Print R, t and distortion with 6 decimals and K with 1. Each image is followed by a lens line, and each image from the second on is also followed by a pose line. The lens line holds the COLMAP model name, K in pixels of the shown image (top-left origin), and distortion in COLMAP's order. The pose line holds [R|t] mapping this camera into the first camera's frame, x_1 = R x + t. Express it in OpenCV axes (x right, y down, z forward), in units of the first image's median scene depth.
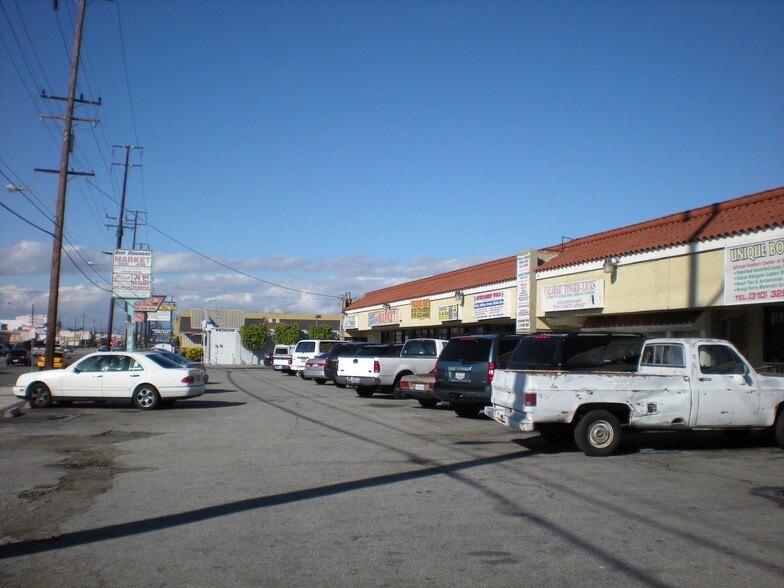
lens RADIAL K [[866.3, 0, 392.0], [0, 866.3, 294.0], [0, 0, 1]] dist [-0.097873, -0.144094]
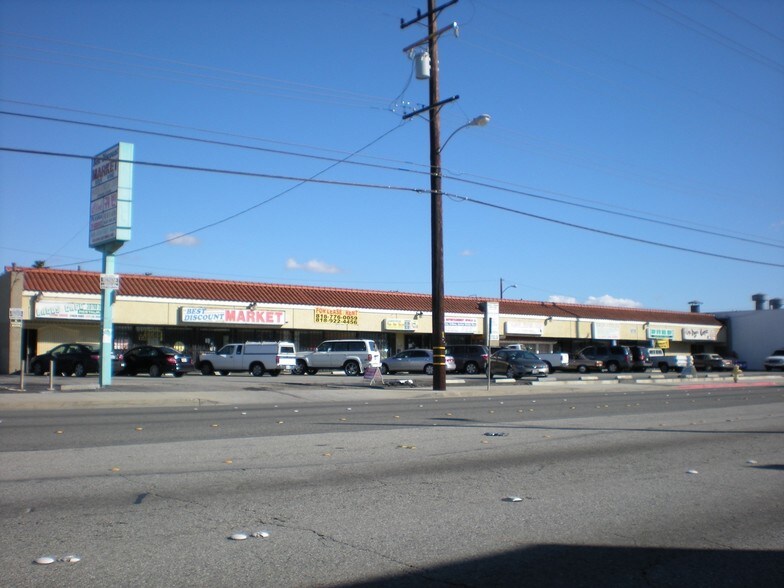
lens RADIAL K [[866.3, 0, 392.0], [0, 866.3, 294.0], [0, 0, 1]] dist [-0.097873, -0.144094]
pose [[-0.407542, 0.051637, 0.911725, -3.035652], [-0.069093, 0.993795, -0.087170, 0.237436], [-0.910569, -0.098519, -0.401446, 3.801875]]
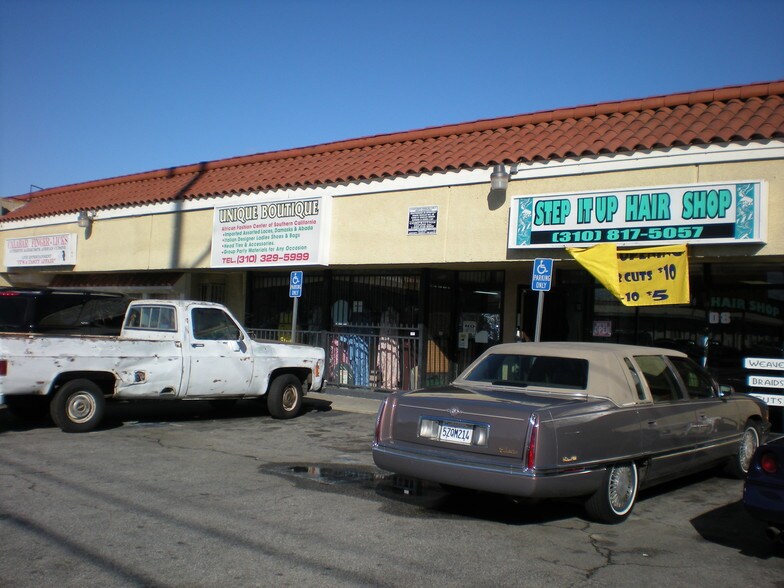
lens RADIAL K [[866.3, 0, 392.0], [0, 866.3, 294.0], [0, 0, 1]] dist [-0.097873, -0.144094]
pose [[0.816080, 0.031394, 0.577086, -0.001111], [-0.055725, 0.998145, 0.024503, 0.009077], [-0.575246, -0.052155, 0.816316, 0.106296]]
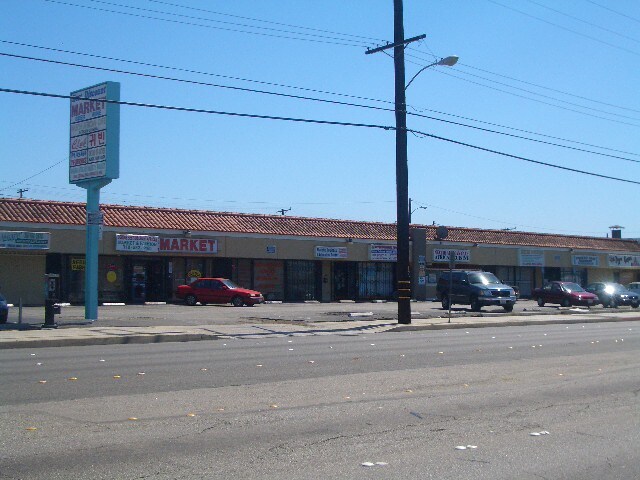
lens RADIAL K [[975.4, 0, 320.0], [0, 975.4, 240.0], [0, 0, 1]] dist [-0.129749, -0.010298]
pose [[-0.465938, 0.017886, 0.884637, -3.204909], [-0.071137, 0.995802, -0.057602, 0.226411], [-0.881953, -0.089769, -0.462710, 4.157492]]
